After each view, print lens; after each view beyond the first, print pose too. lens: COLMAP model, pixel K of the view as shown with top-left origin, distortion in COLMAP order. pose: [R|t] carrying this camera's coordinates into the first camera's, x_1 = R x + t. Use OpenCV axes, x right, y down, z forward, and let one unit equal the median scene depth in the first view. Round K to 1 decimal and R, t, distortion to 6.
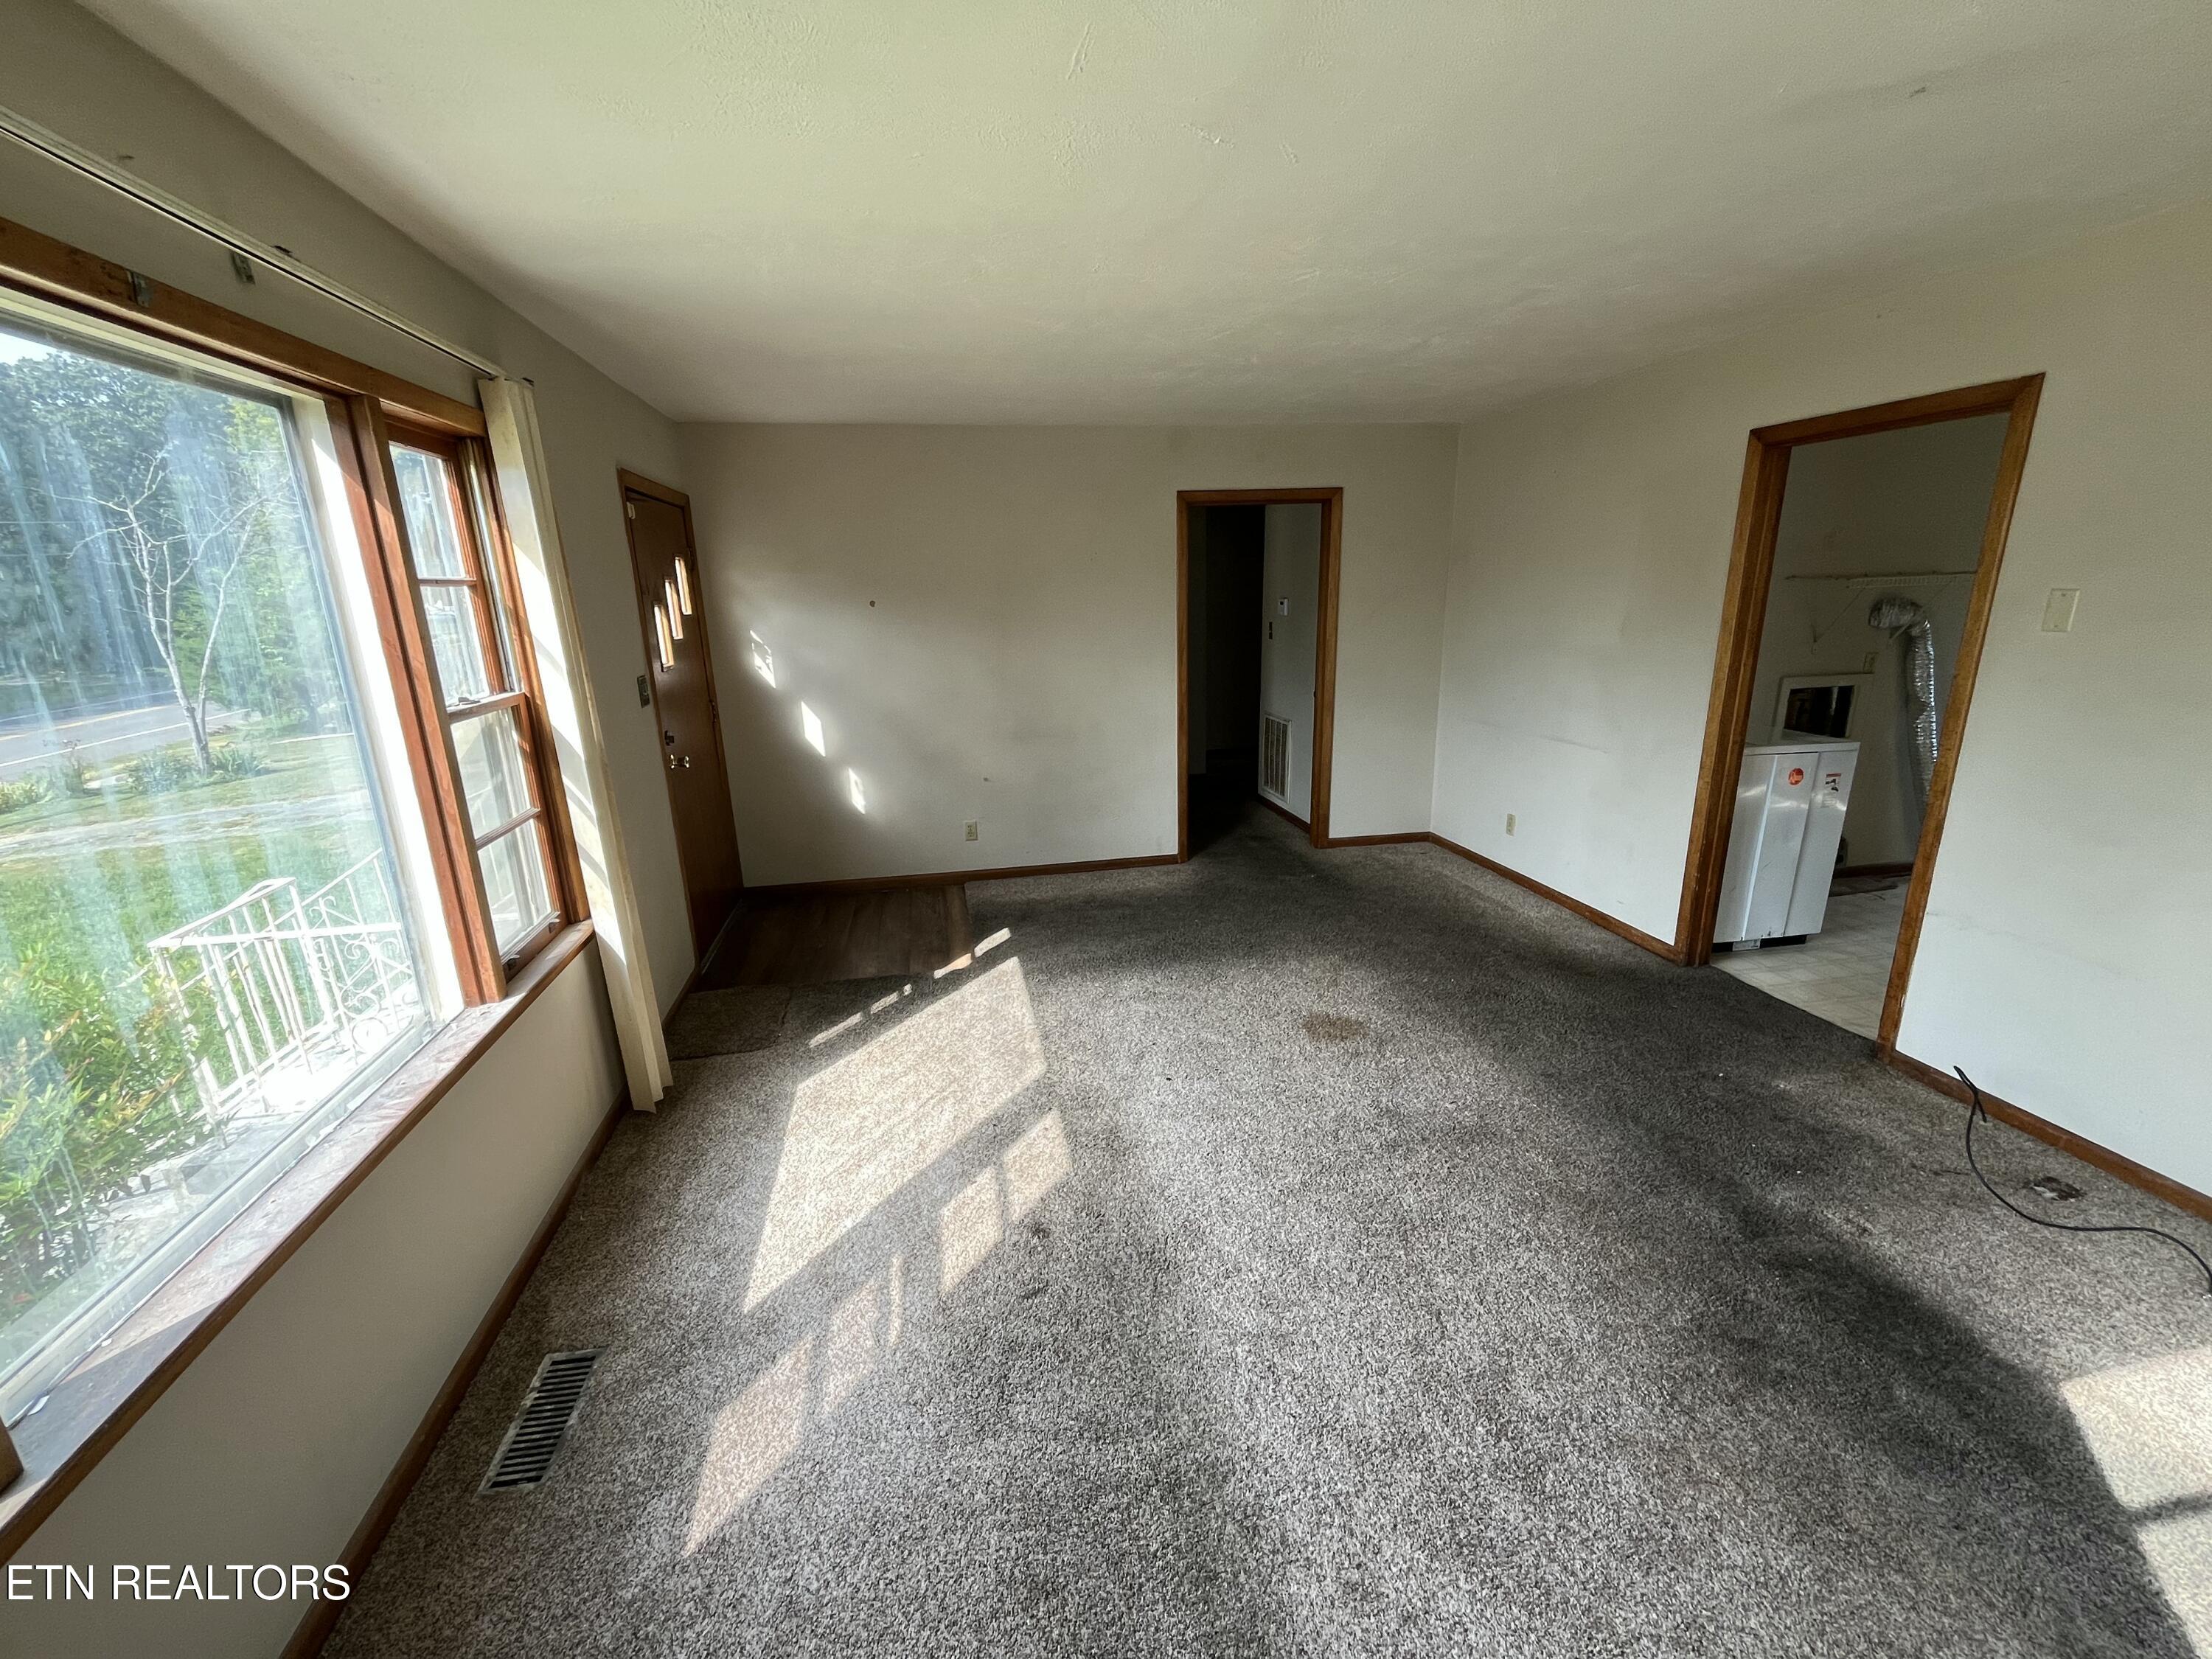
lens RADIAL K [[902.2, 0, 1105.6], [0, 902.2, 835.4], [0, 0, 1]] dist [-0.003179, -0.000850]
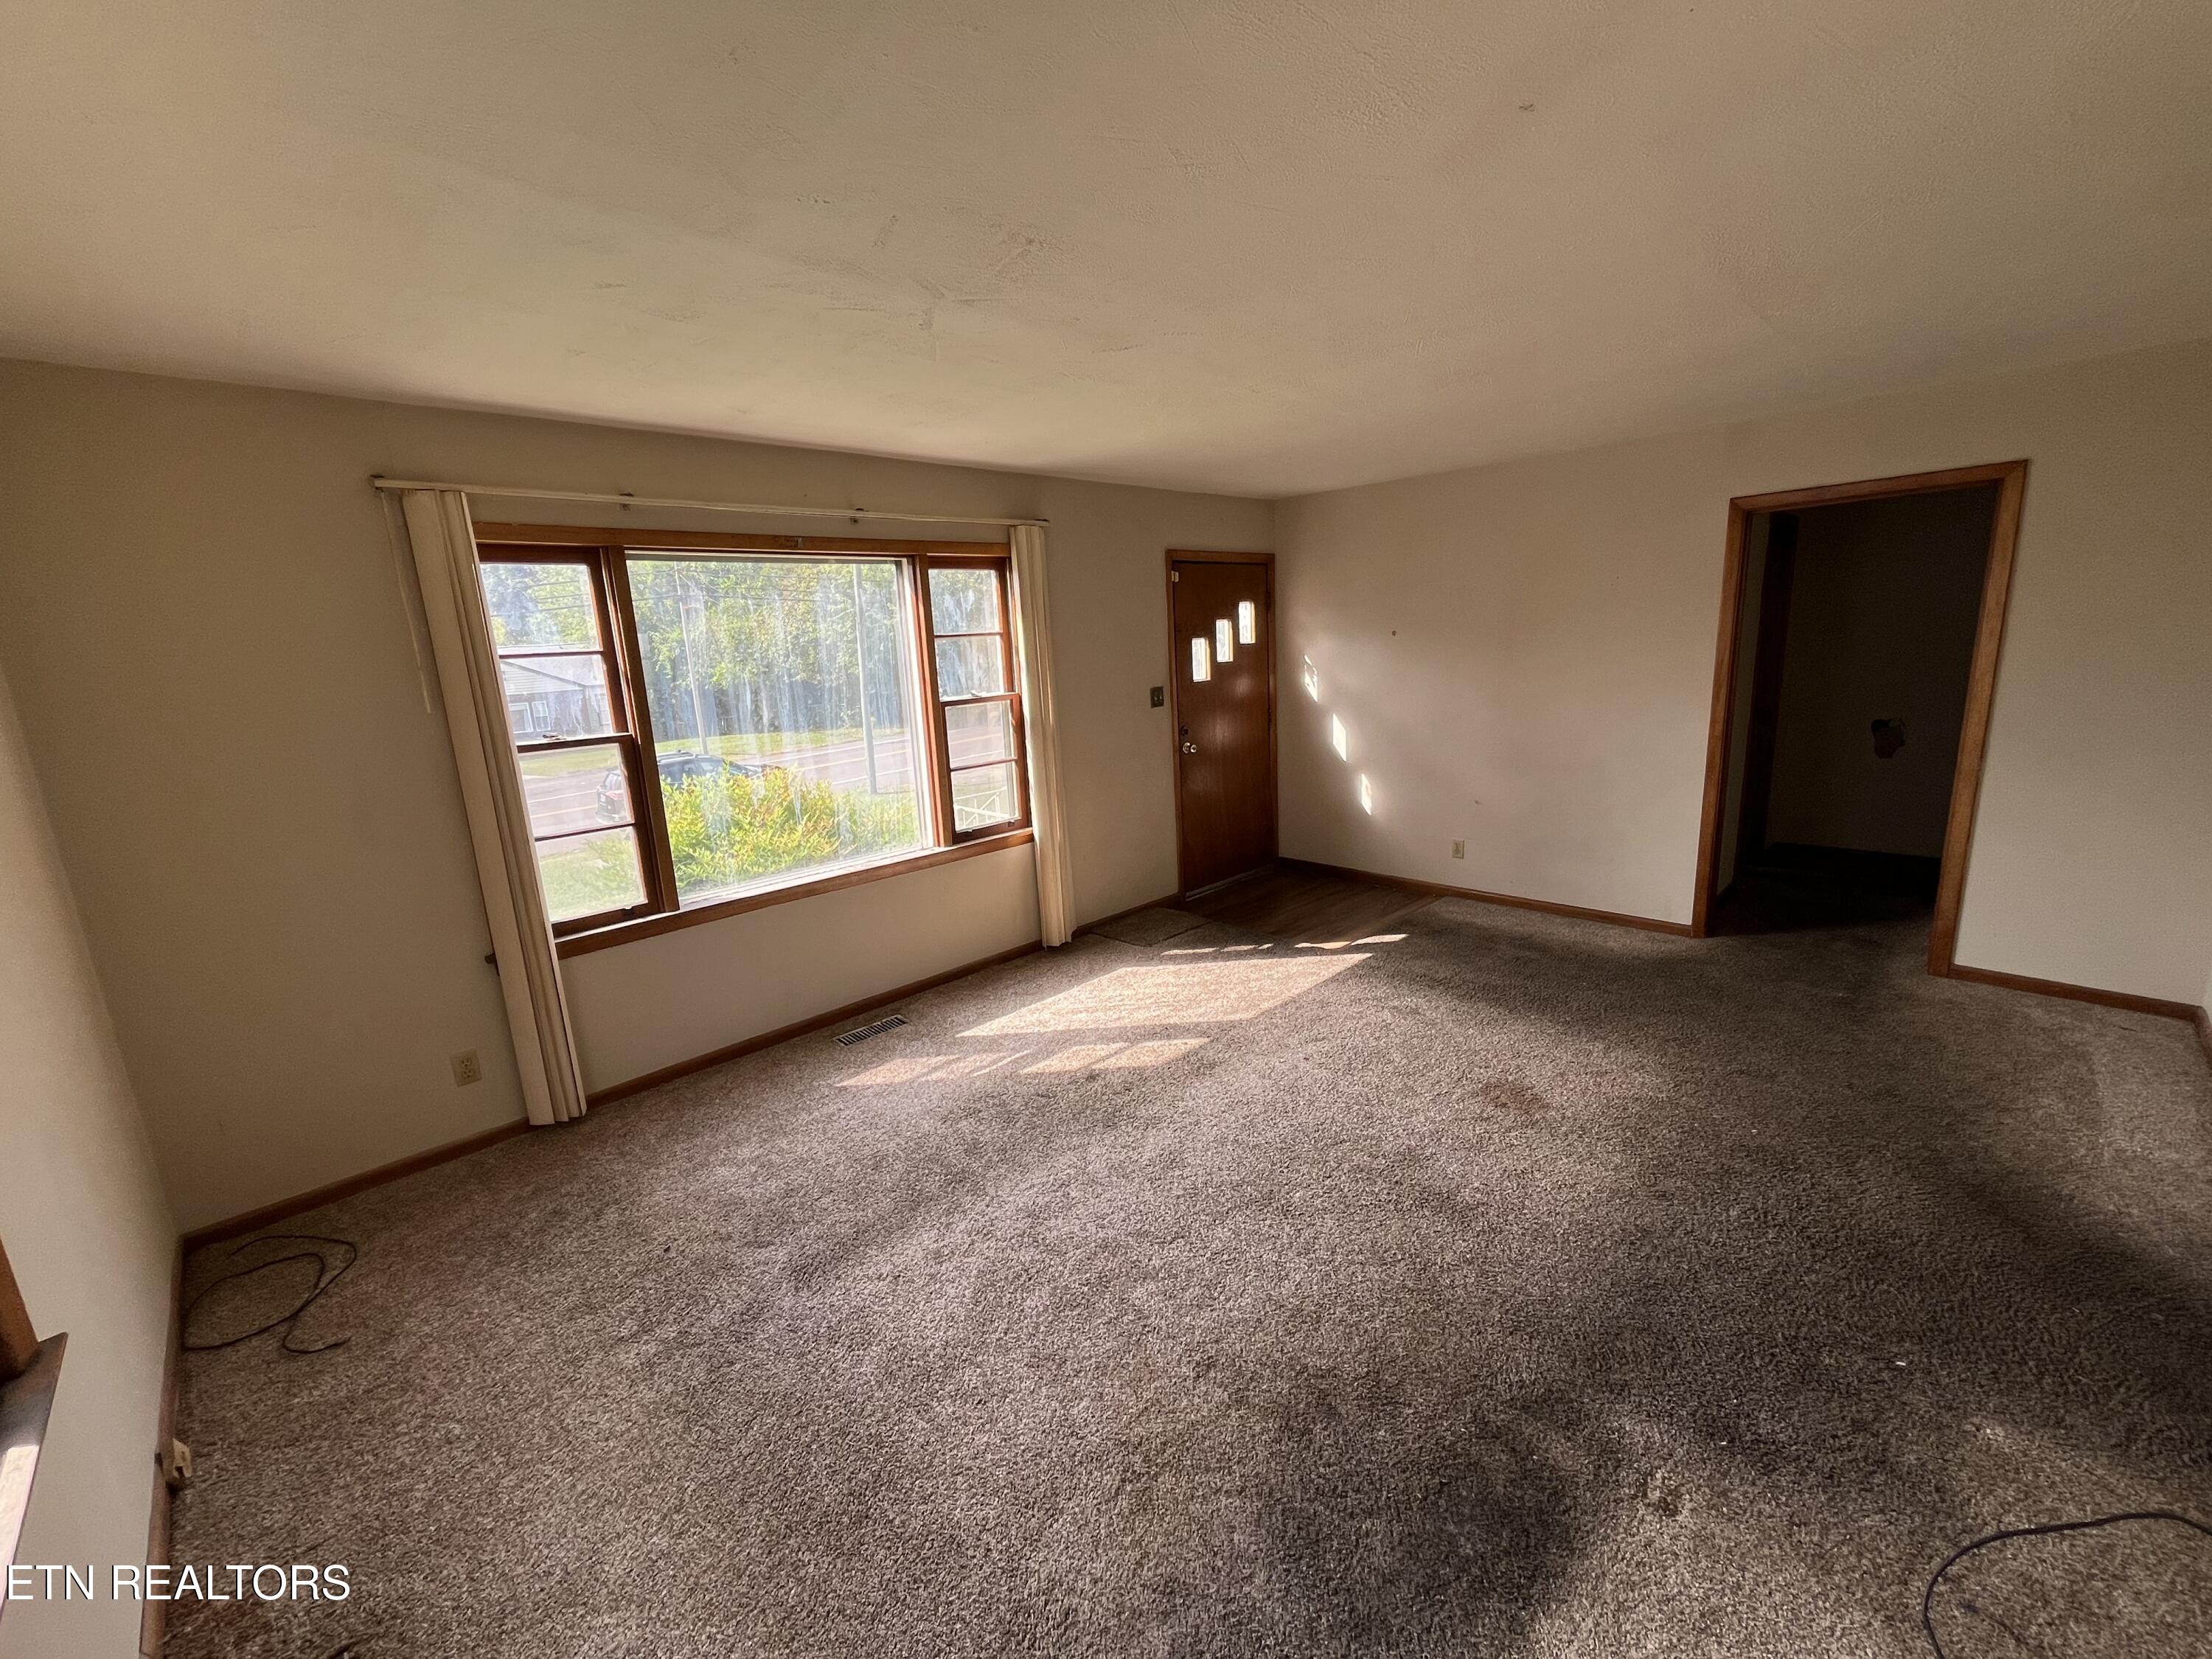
lens RADIAL K [[902.2, 0, 1087.3], [0, 902.2, 832.3], [0, 0, 1]] dist [-0.003179, -0.000850]
pose [[0.540823, 0.176326, -0.822447, 0.662806], [-0.188711, 0.978291, 0.085645, -0.044424], [0.819694, 0.108886, 0.562357, 0.085079]]
